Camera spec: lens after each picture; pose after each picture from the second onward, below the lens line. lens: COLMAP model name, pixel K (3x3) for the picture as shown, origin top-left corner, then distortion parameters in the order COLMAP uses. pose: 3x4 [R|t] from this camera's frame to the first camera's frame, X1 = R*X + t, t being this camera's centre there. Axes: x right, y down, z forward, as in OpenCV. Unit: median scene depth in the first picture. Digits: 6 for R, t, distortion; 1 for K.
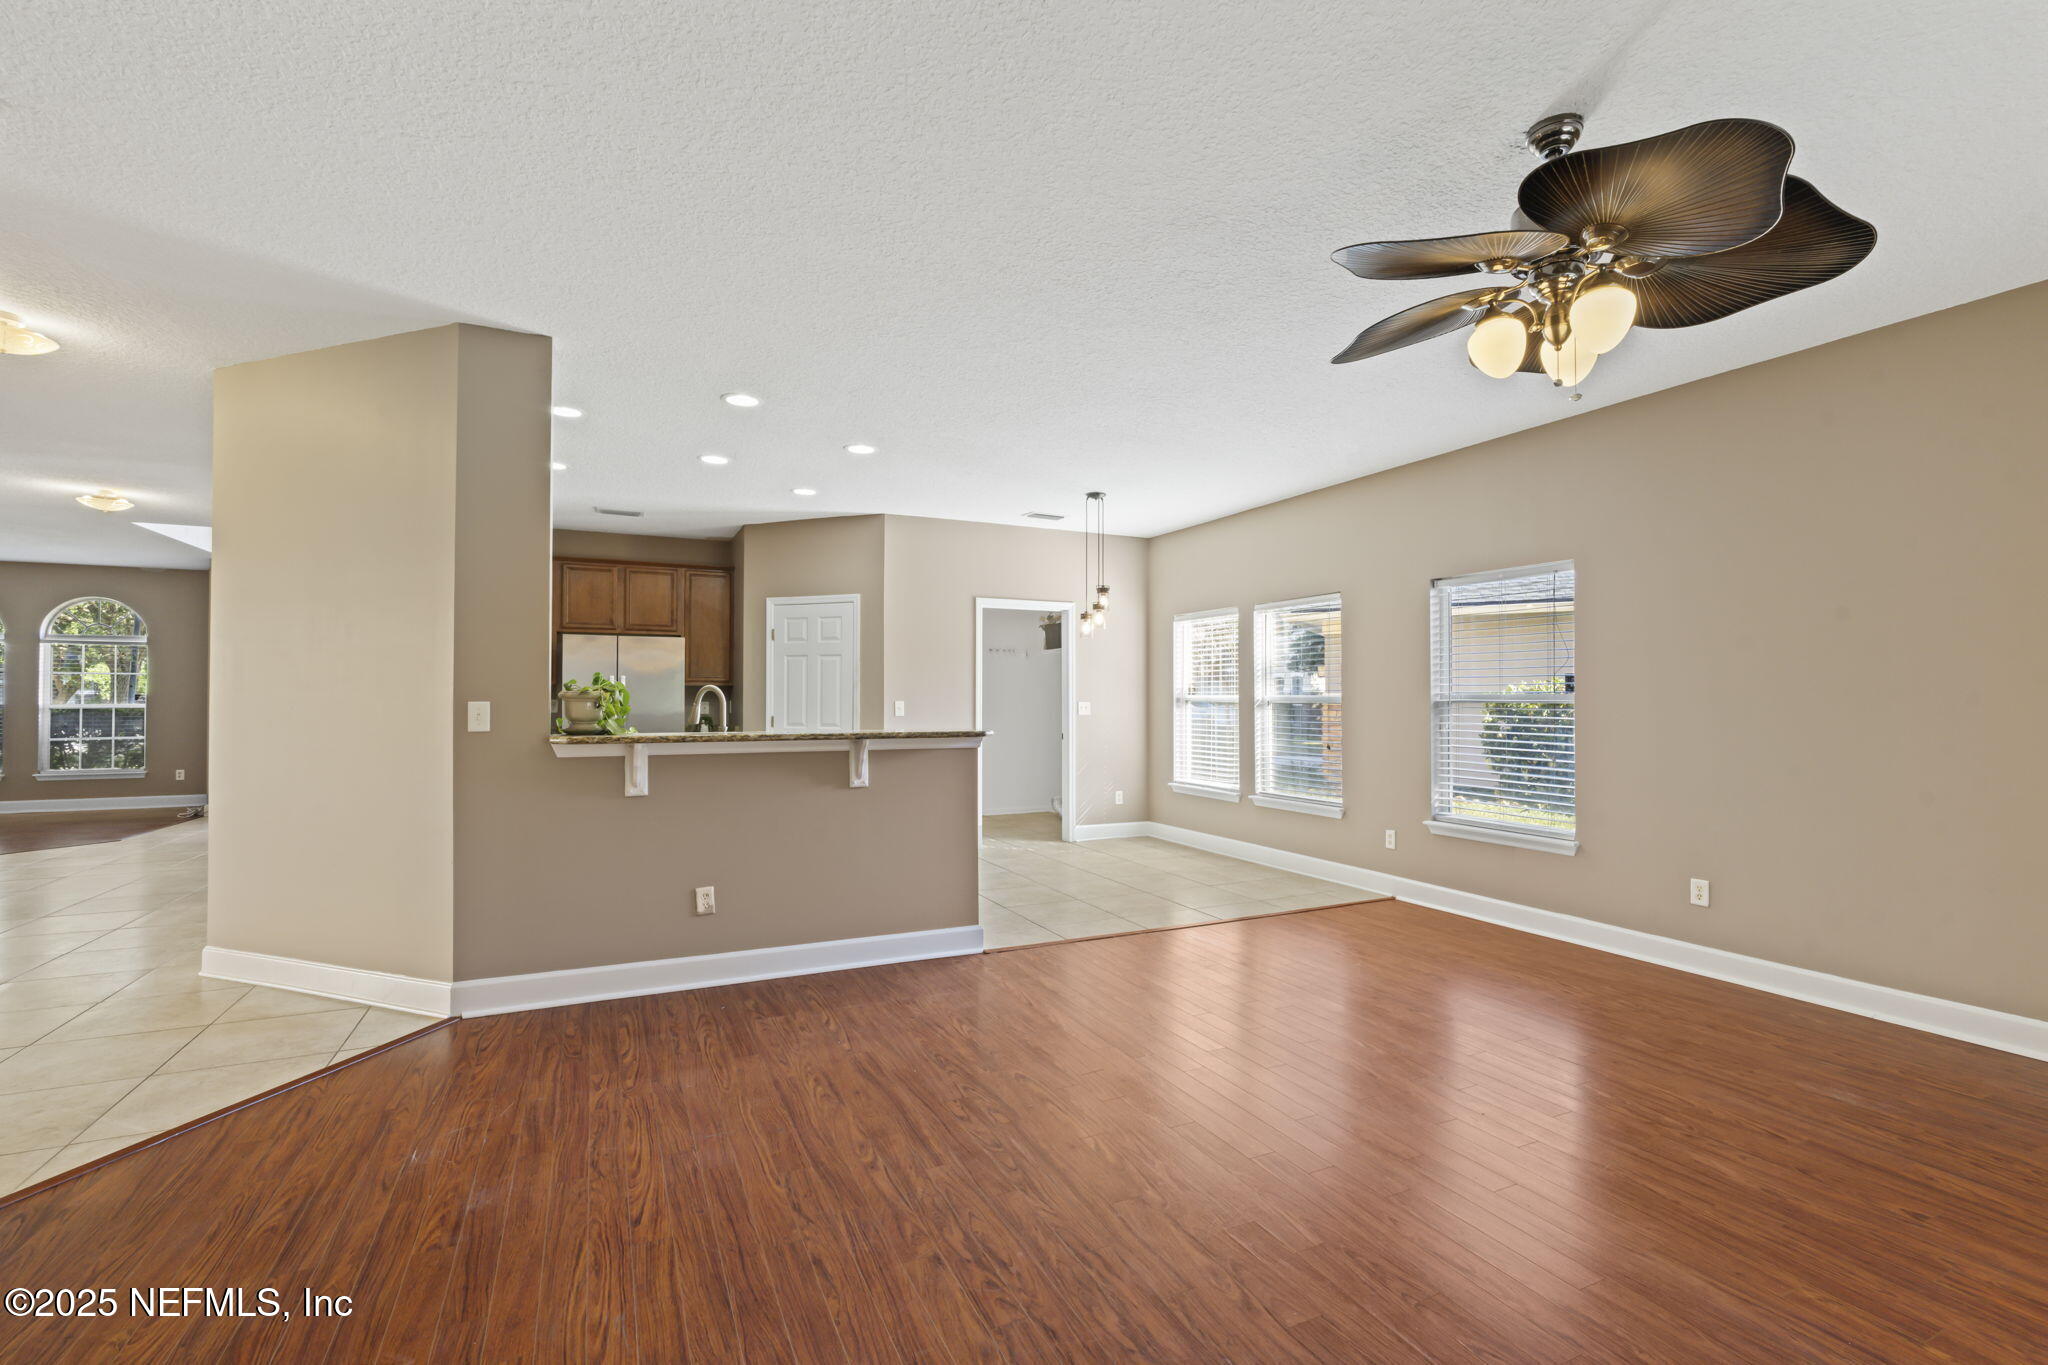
lens RADIAL K [[880.9, 0, 1024.0], [0, 880.9, 682.5], [0, 0, 1]] dist [-0.001356, -0.000518]
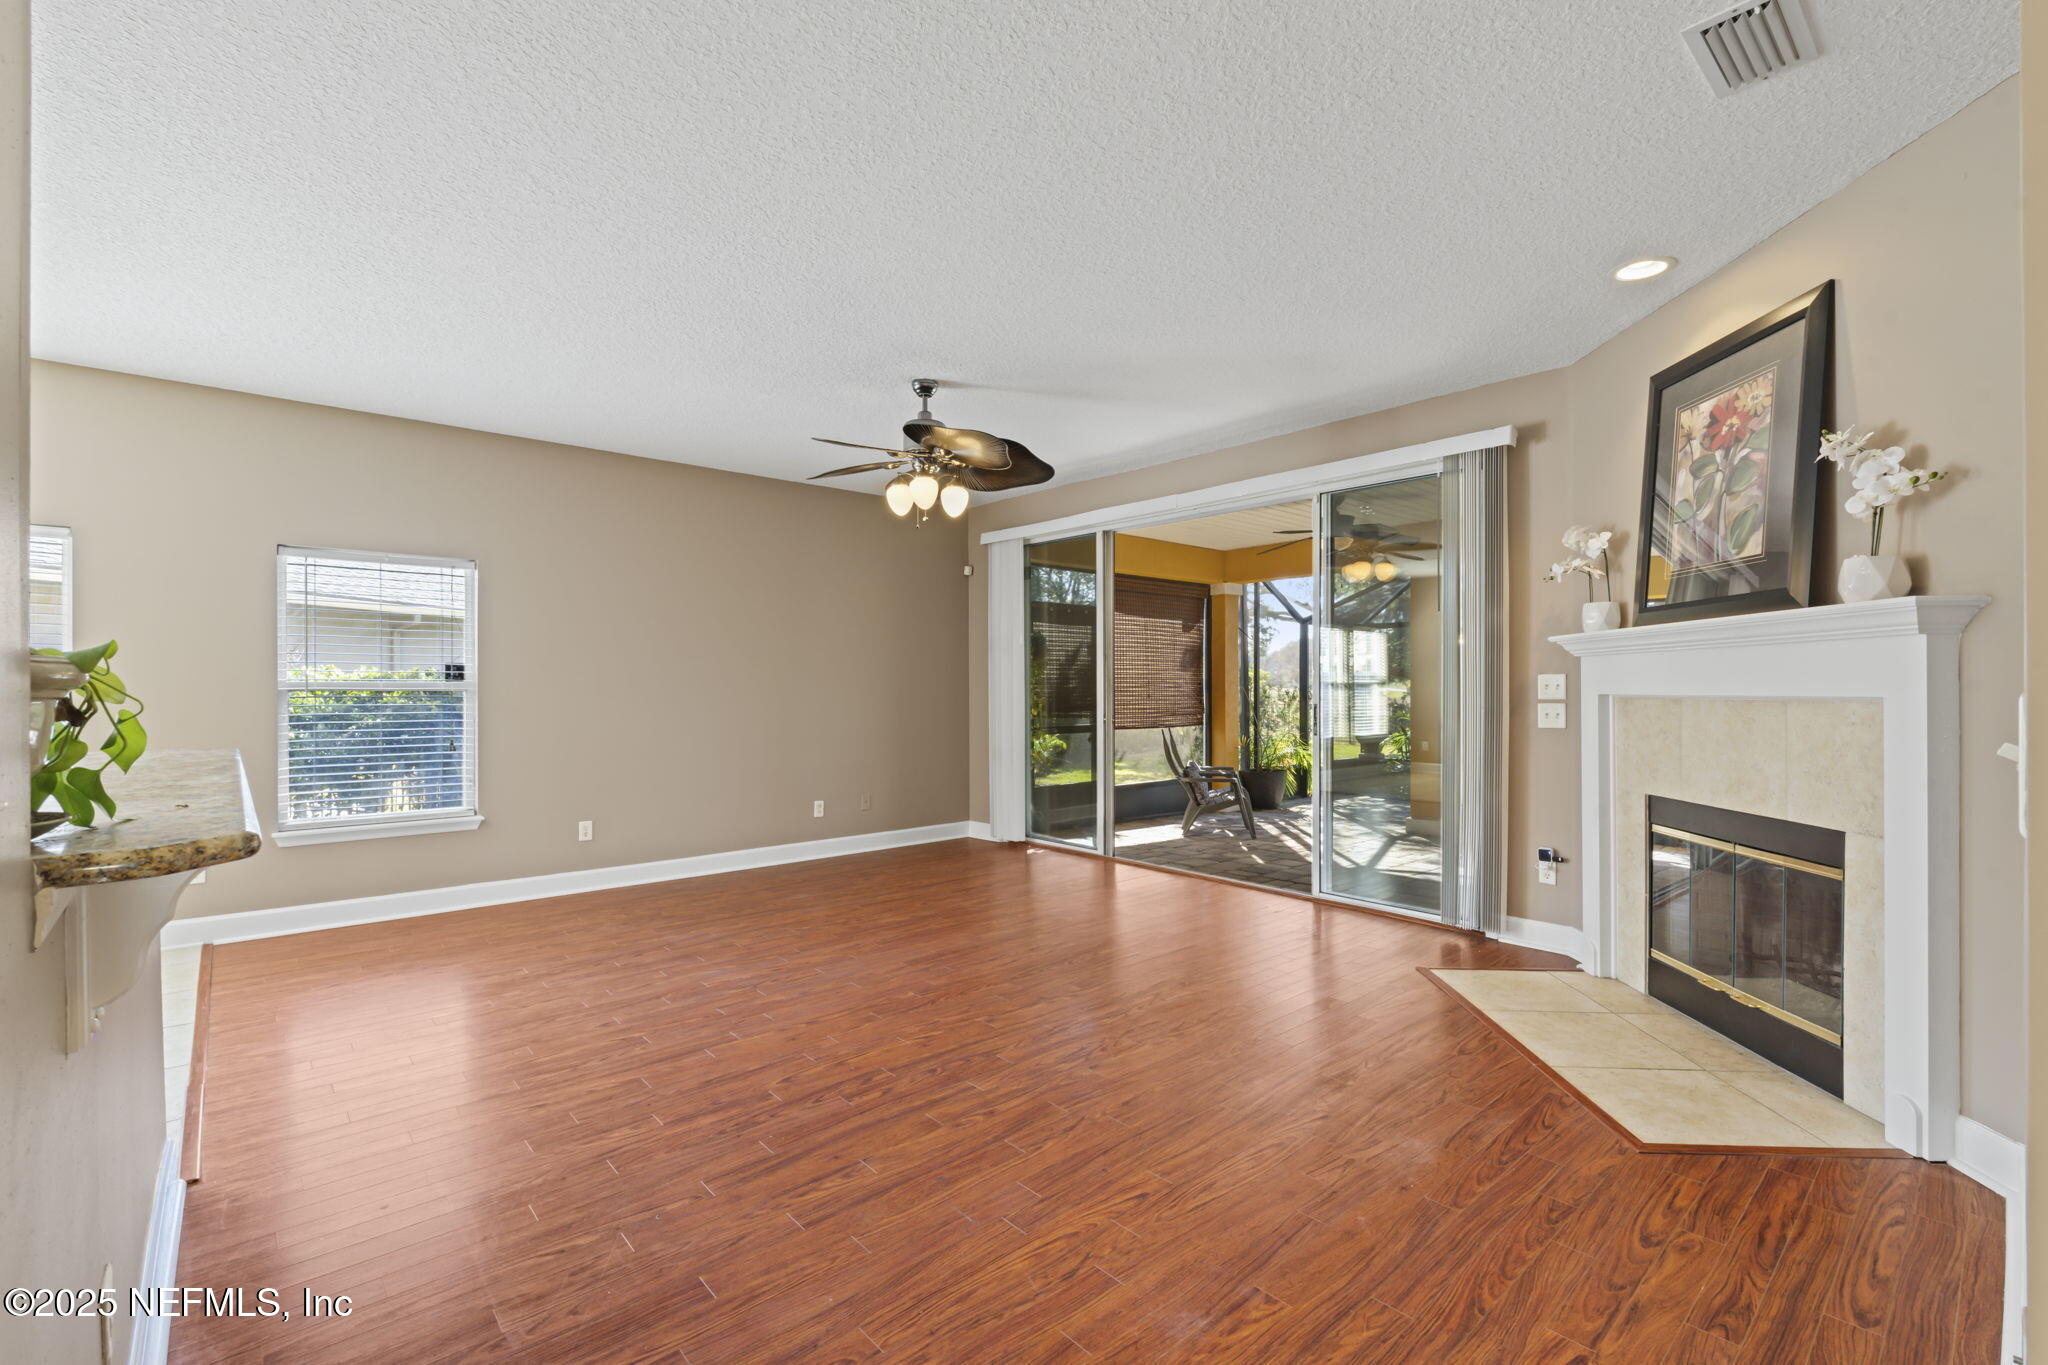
lens RADIAL K [[880.9, 0, 1024.0], [0, 880.9, 682.5], [0, 0, 1]] dist [-0.001356, -0.000518]
pose [[-0.262540, 0.005528, 0.964905, -0.449610], [-0.018081, 0.999780, -0.010648, 0.009202], [-0.964752, -0.020242, -0.262382, 0.455108]]
